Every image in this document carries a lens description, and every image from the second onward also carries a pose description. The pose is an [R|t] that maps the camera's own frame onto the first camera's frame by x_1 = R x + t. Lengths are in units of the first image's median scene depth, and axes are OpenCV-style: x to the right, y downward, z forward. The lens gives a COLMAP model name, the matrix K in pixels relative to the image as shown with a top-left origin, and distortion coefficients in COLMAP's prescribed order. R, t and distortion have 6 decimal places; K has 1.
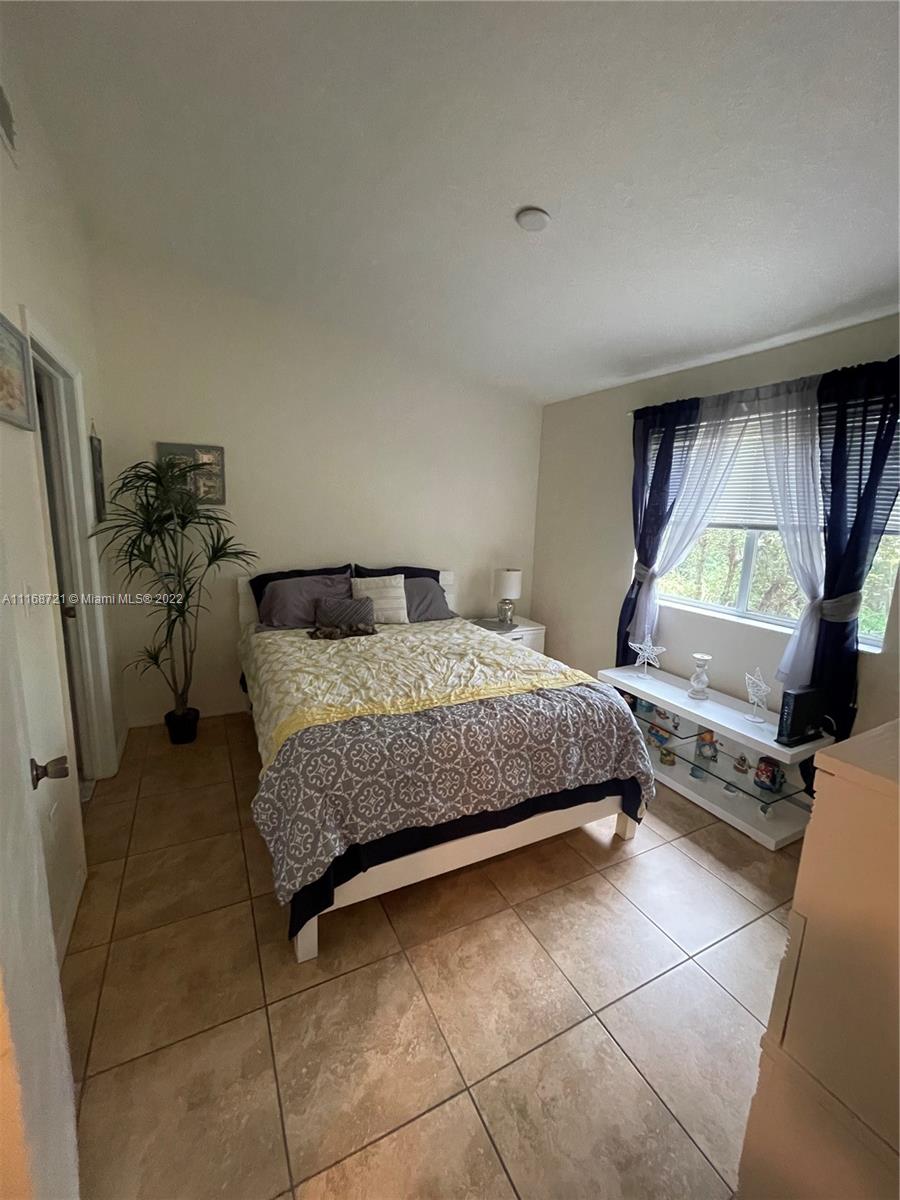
lens RADIAL K [[484.3, 0, 442.9], [0, 484.3, 594.1], [0, 0, 1]] dist [-0.002114, 0.001381]
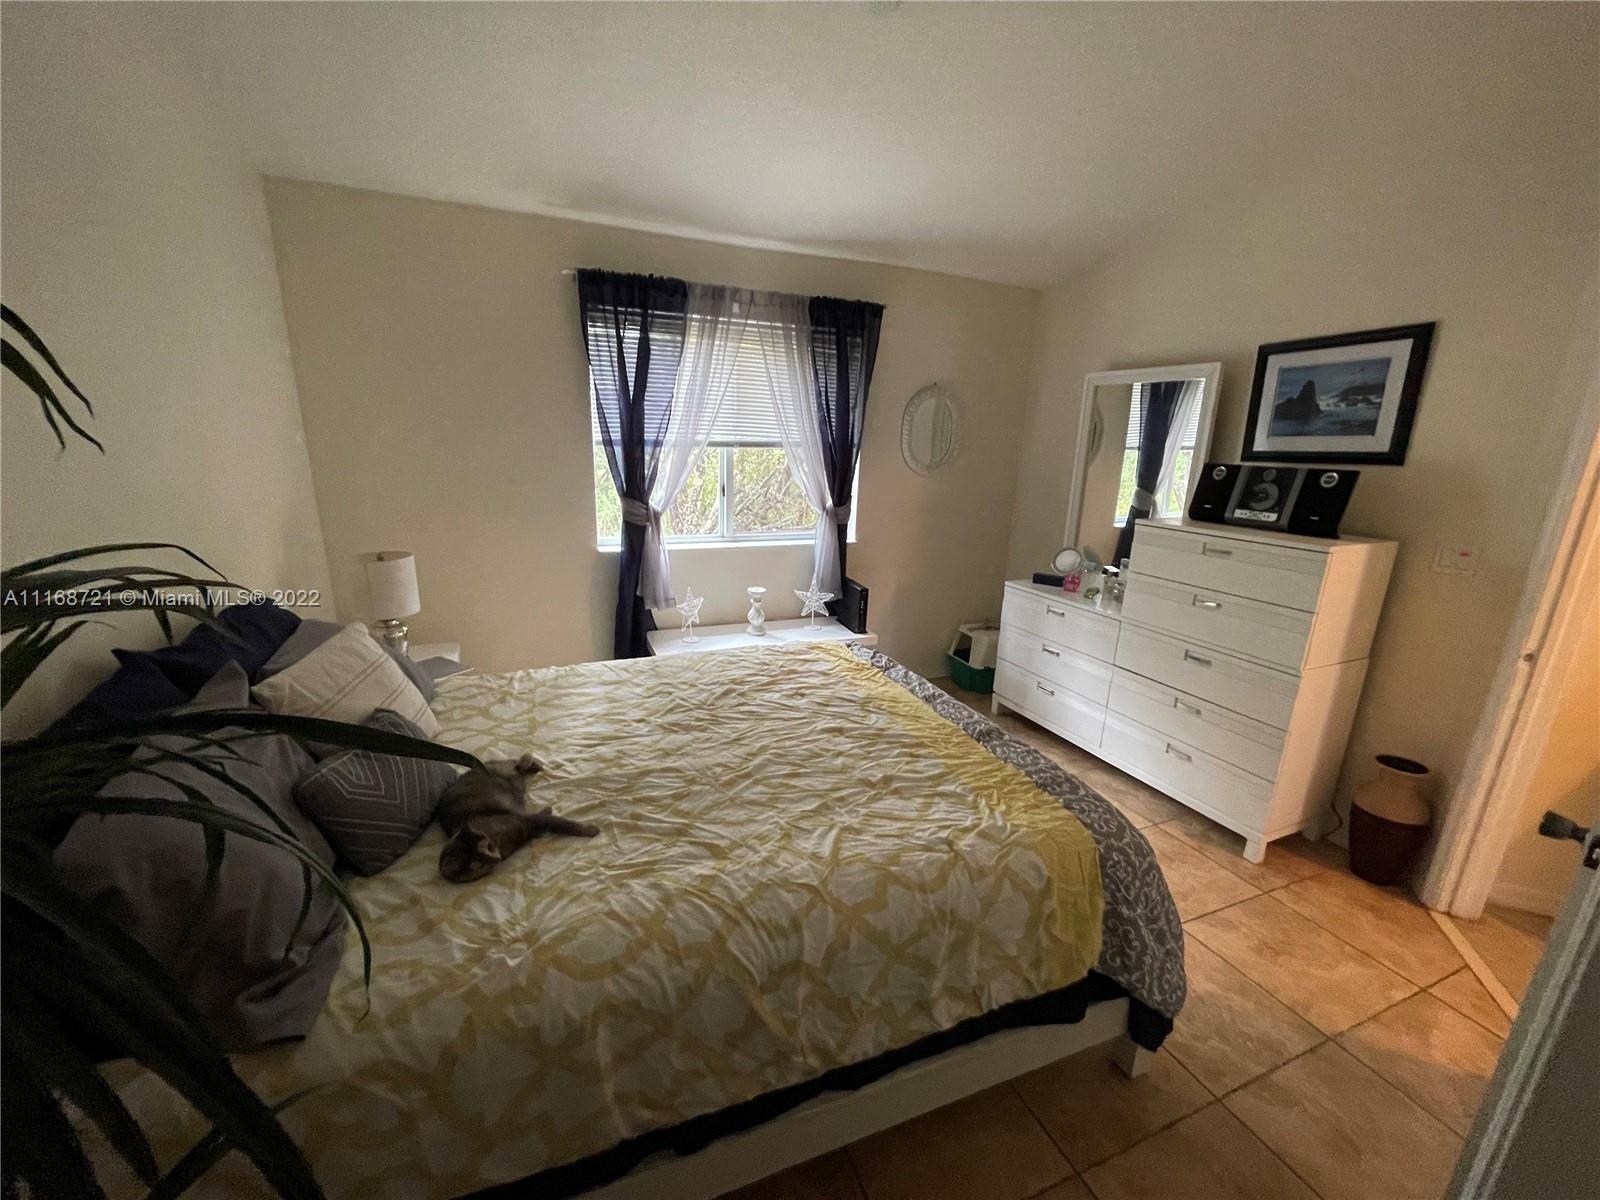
lens RADIAL K [[645.7, 0, 791.9], [0, 645.7, 609.6], [0, 0, 1]] dist [-0.002114, 0.001381]
pose [[0.084707, -0.292992, 0.952355, -0.670105], [0.152275, 0.948370, 0.278222, -0.175496], [-0.984702, 0.121453, 0.124948, 0.820094]]
